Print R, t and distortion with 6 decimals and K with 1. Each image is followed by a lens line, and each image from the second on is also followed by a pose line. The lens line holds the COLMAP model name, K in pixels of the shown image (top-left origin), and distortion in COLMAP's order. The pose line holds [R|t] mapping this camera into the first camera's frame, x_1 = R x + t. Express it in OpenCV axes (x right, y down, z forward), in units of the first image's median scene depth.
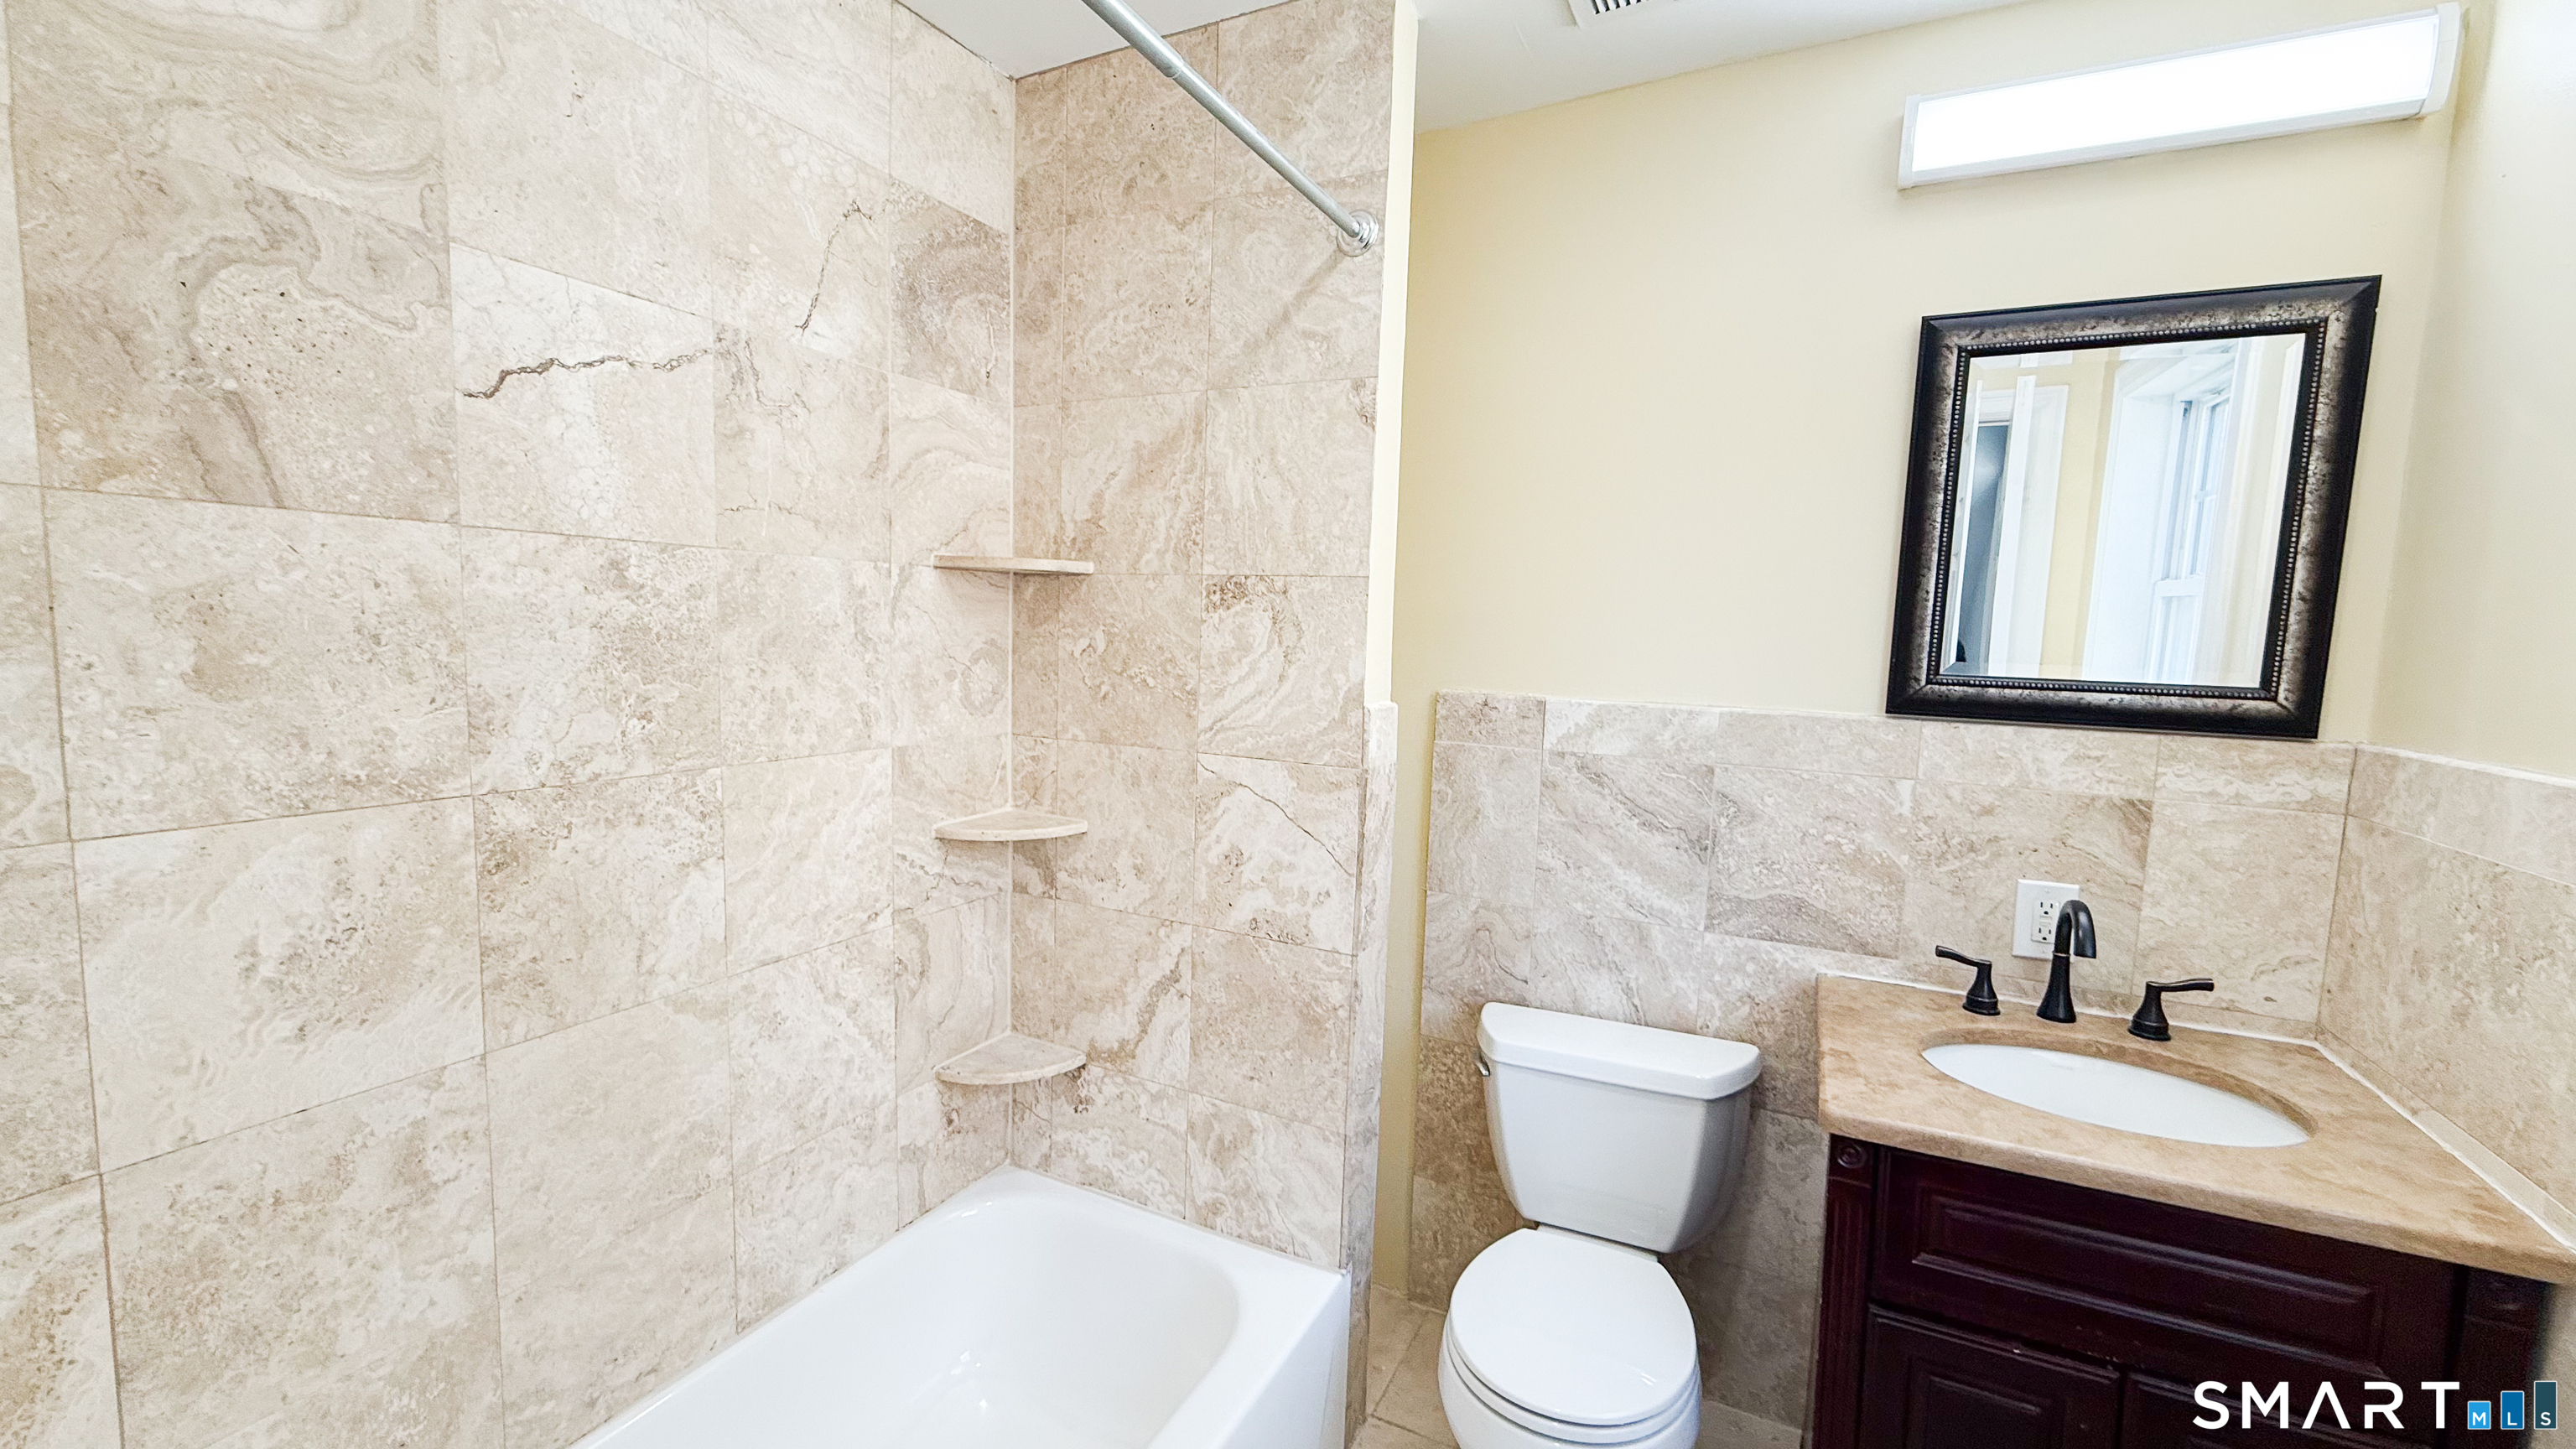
lens RADIAL K [[1030.6, 0, 1281.1], [0, 1030.6, 729.1], [0, 0, 1]] dist [-0.000916, -0.000193]
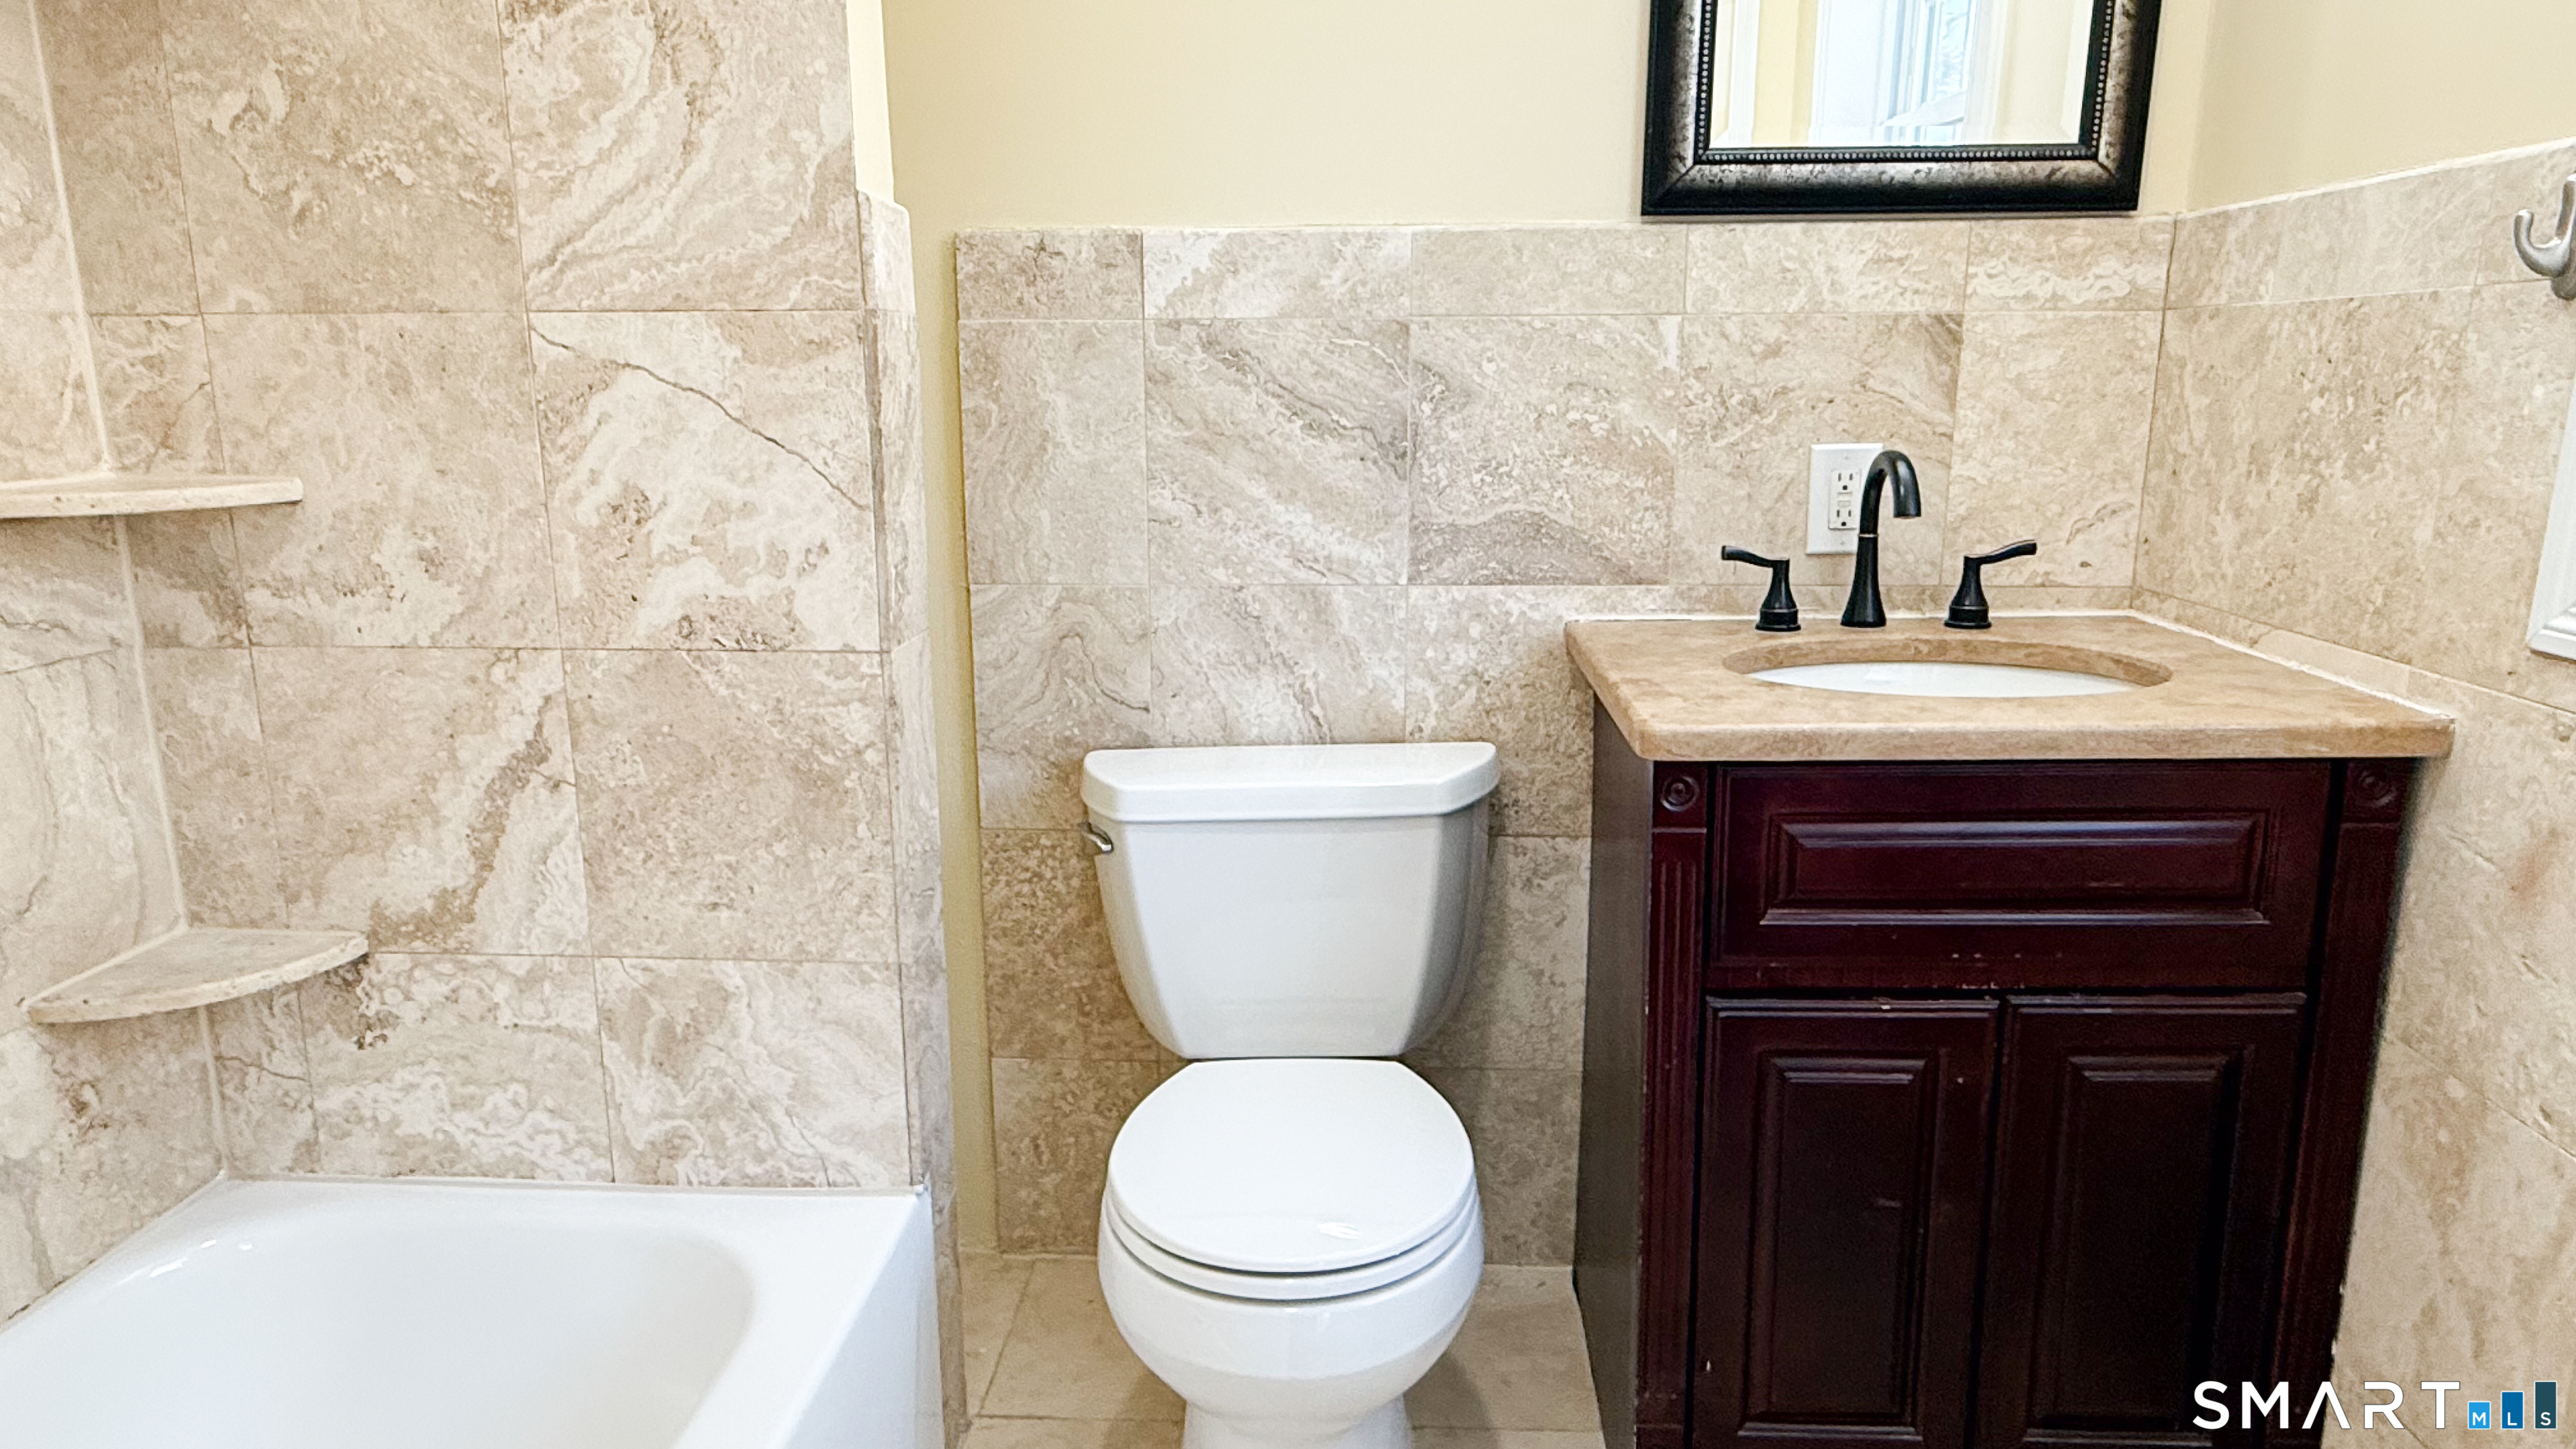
lens RADIAL K [[1643.1, 0, 1287.1], [0, 1643.1, 722.3], [0, 0, 1]] dist [-0.000023, 0.001835]
pose [[0.918062, -0.123359, 0.376754, -0.069656], [0.072786, 0.986649, 0.145693, 0.138239], [-0.389697, -0.106333, 0.914784, 0.075403]]
